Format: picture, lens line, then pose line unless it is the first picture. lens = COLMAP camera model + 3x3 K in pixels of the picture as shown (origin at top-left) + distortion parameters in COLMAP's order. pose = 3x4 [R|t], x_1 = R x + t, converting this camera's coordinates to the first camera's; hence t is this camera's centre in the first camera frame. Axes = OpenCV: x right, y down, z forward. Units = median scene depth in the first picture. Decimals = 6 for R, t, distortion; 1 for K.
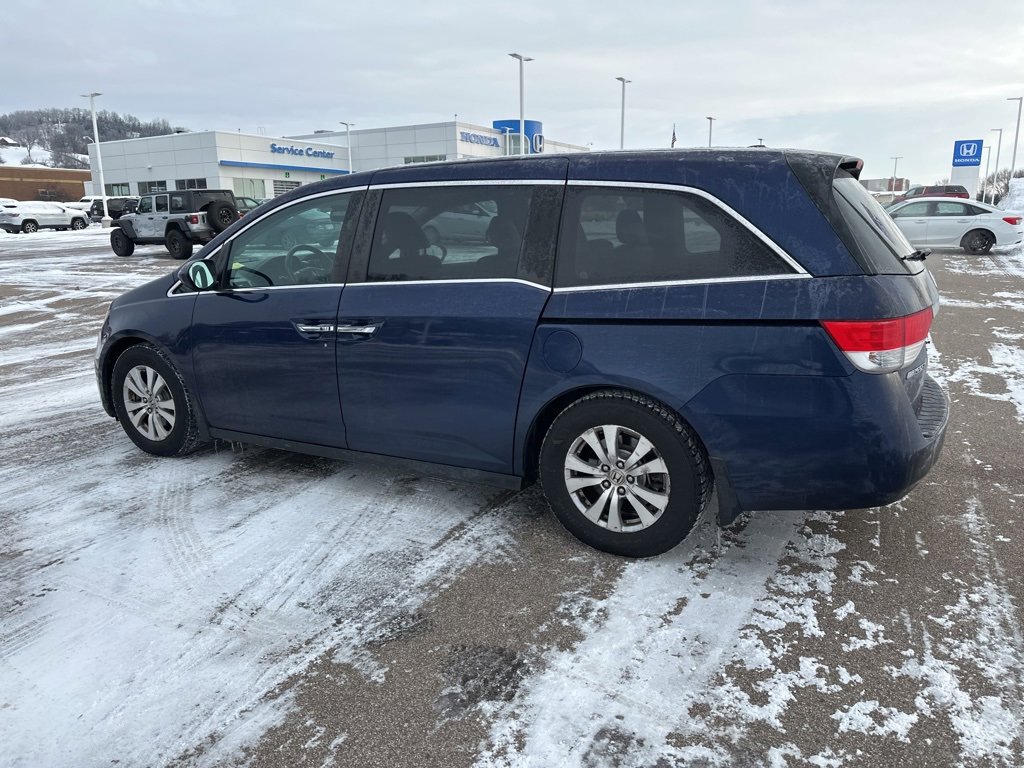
lens RADIAL K [[721.9, 0, 514.8], [0, 721.9, 378.9], [0, 0, 1]] dist [0.043587, -0.048506]
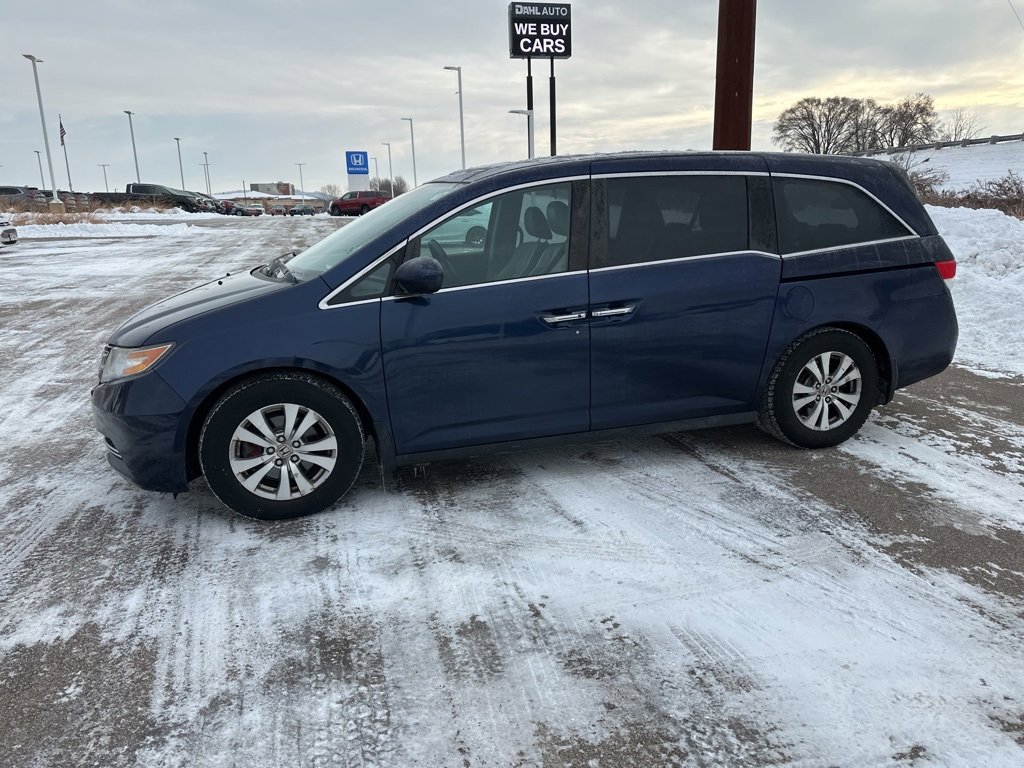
lens RADIAL K [[723.5, 0, 516.0], [0, 723.5, 389.7], [0, 0, 1]] dist [0.039566, -0.046918]
pose [[0.706846, -0.174772, 0.685436, -1.267706], [0.168930, 0.982666, 0.076353, -0.072545], [-0.686899, 0.061821, 0.724118, 0.415971]]
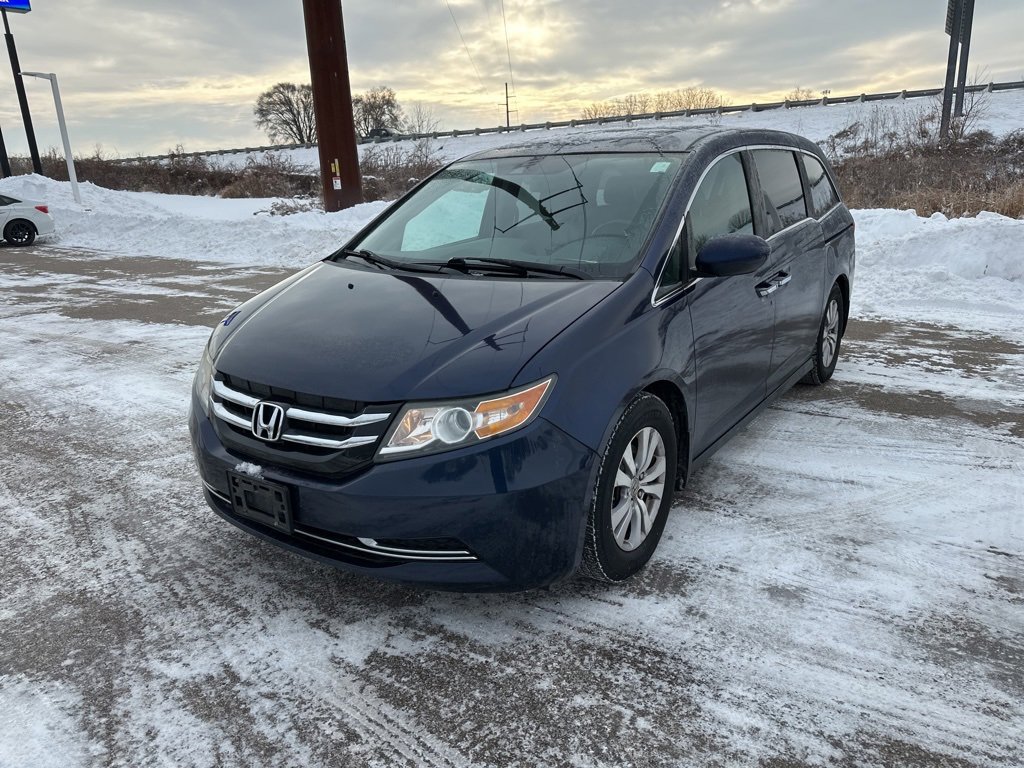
lens RADIAL K [[733.0, 0, 519.8], [0, 733.0, 379.6], [0, 0, 1]] dist [0.036133, -0.040782]
pose [[0.107740, -0.255226, 0.960860, -1.634139], [0.253108, 0.941681, 0.221751, -0.325340], [-0.961420, 0.219309, 0.166056, 1.469265]]
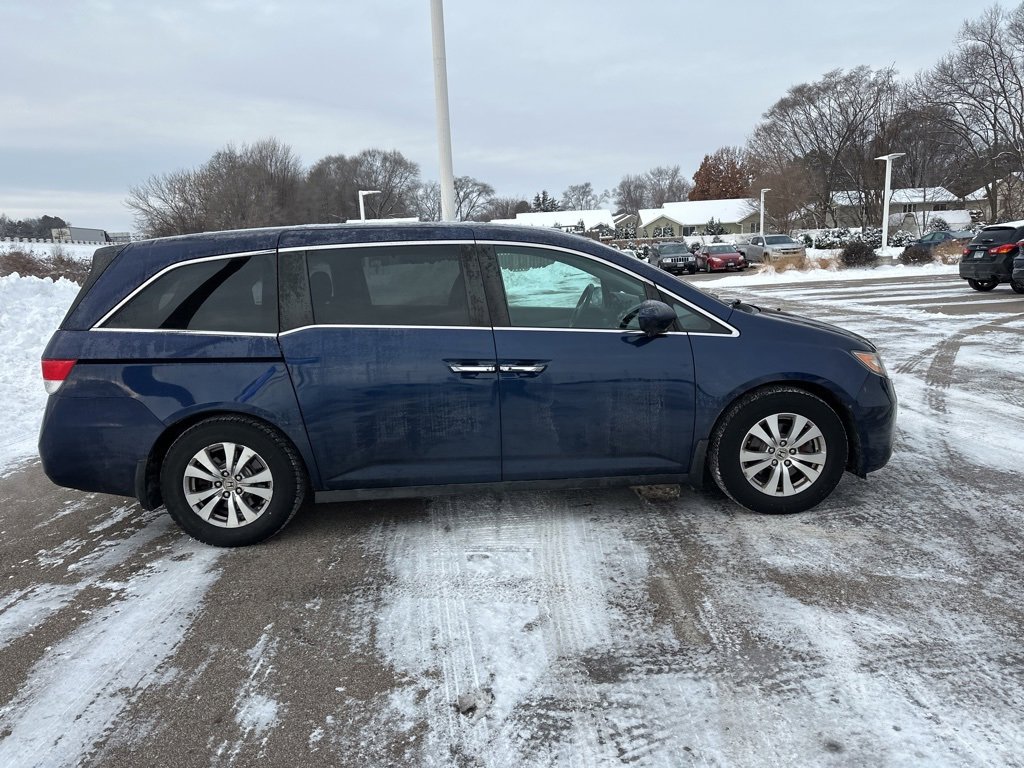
lens RADIAL K [[705.1, 0, 512.0], [0, 705.1, 384.0], [0, 0, 1]] dist [0.043469, -0.052389]
pose [[-0.865479, 0.143511, -0.479948, 0.599176], [-0.051131, 0.927775, 0.369620, -0.665896], [0.498328, 0.344438, -0.795632, 2.811163]]
